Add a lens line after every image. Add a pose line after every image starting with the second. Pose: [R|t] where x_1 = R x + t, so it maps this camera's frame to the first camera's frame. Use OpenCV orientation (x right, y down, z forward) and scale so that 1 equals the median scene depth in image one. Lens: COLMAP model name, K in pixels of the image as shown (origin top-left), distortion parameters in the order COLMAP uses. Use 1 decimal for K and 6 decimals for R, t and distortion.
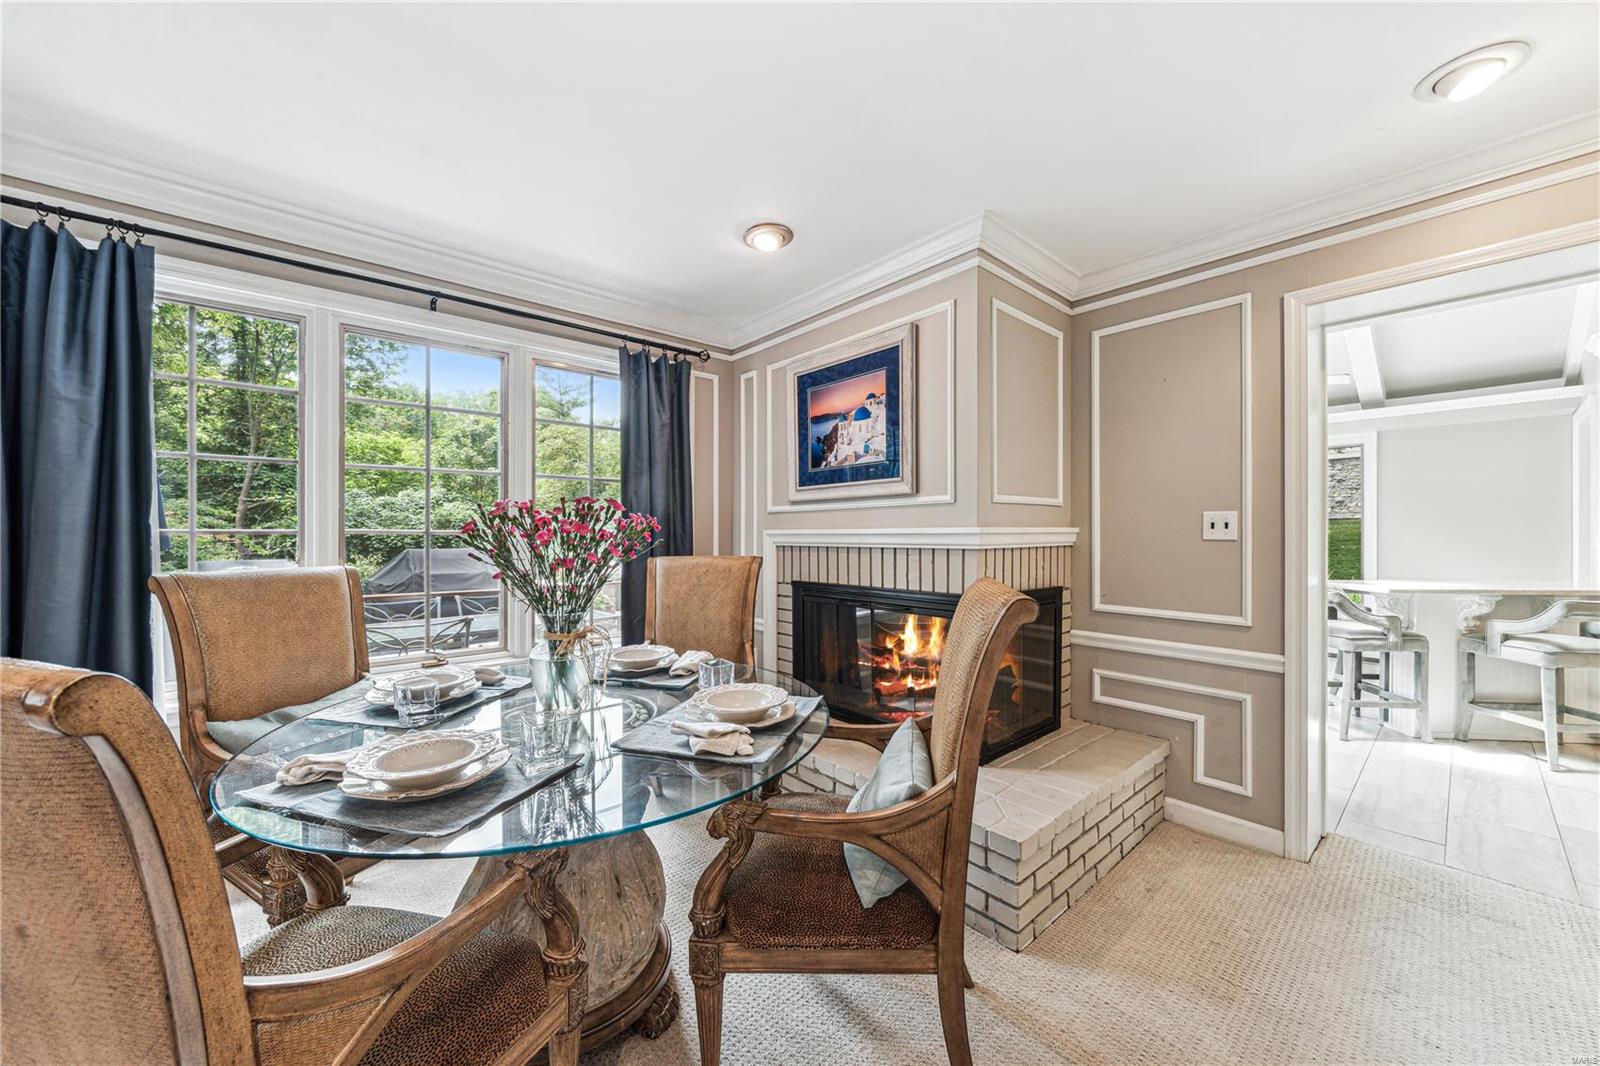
lens RADIAL K [[582.9, 0, 800.0], [0, 582.9, 533.0], [0, 0, 1]] dist [-0.000885, -0.000050]
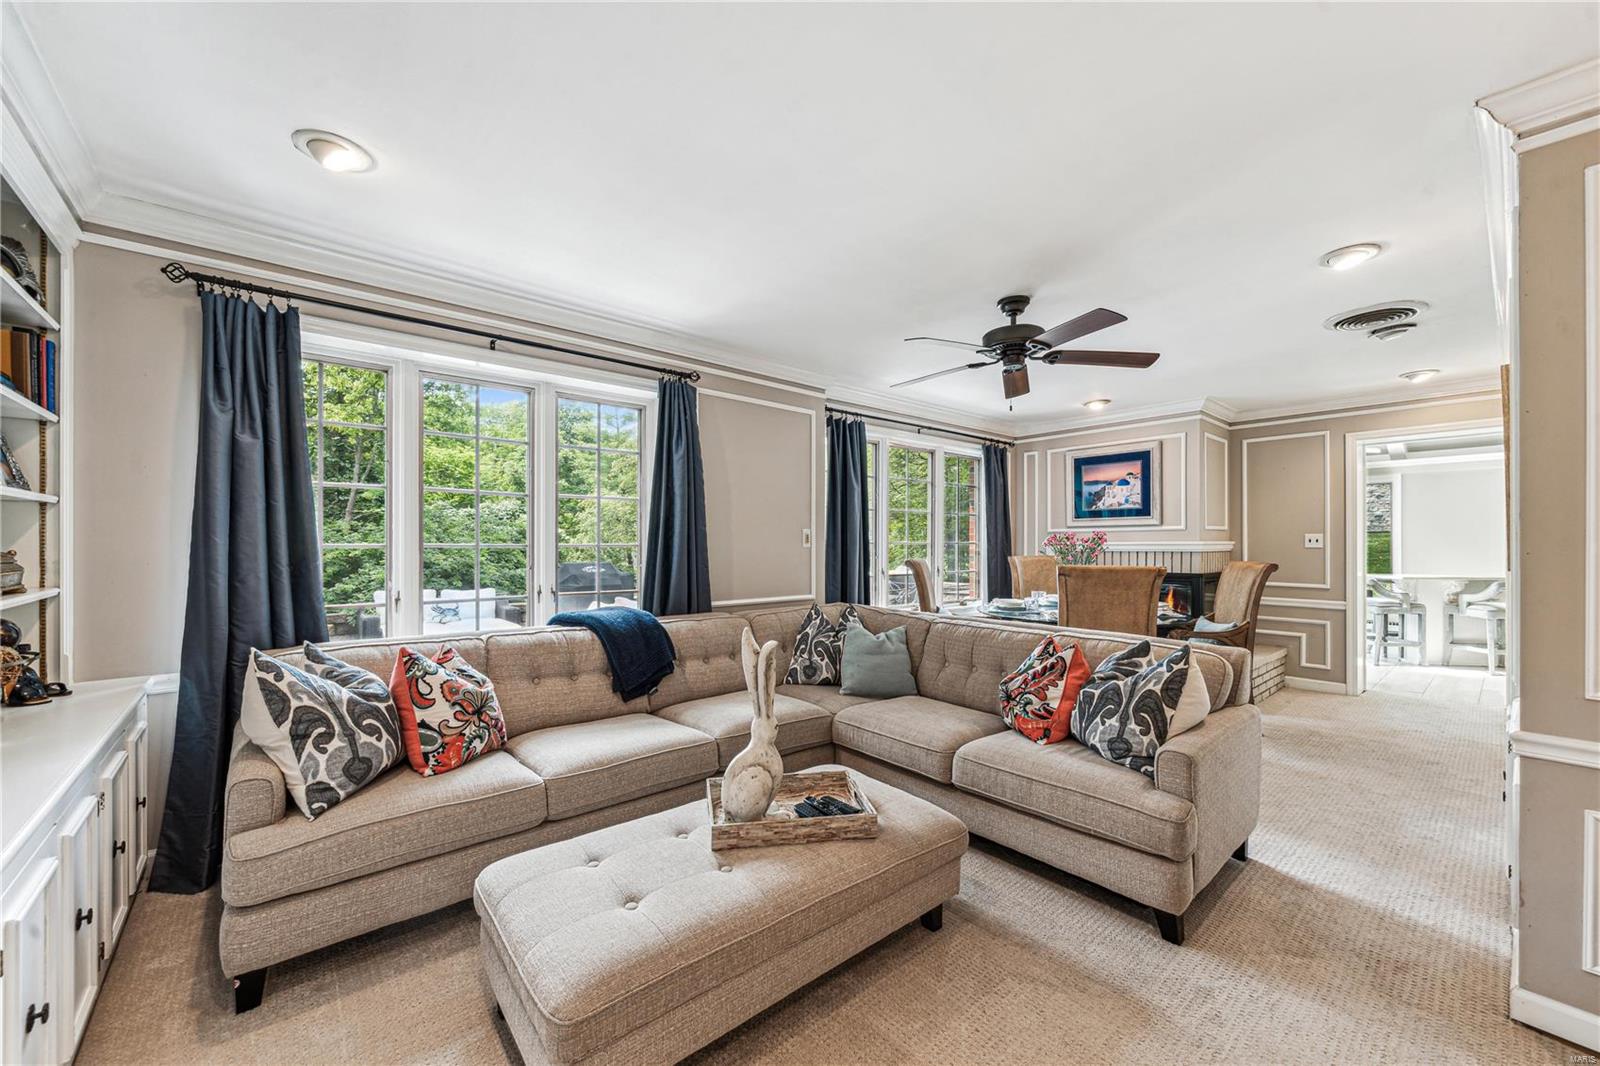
lens RADIAL K [[611.6, 0, 797.3], [0, 611.6, 541.1], [0, 0, 1]] dist [-0.001727, 0.000115]
pose [[0.999881, 0.002457, -0.015216, -0.903806], [-0.002519, 0.999989, -0.004028, 0.001496], [0.015206, 0.004066, 0.999876, -1.001352]]
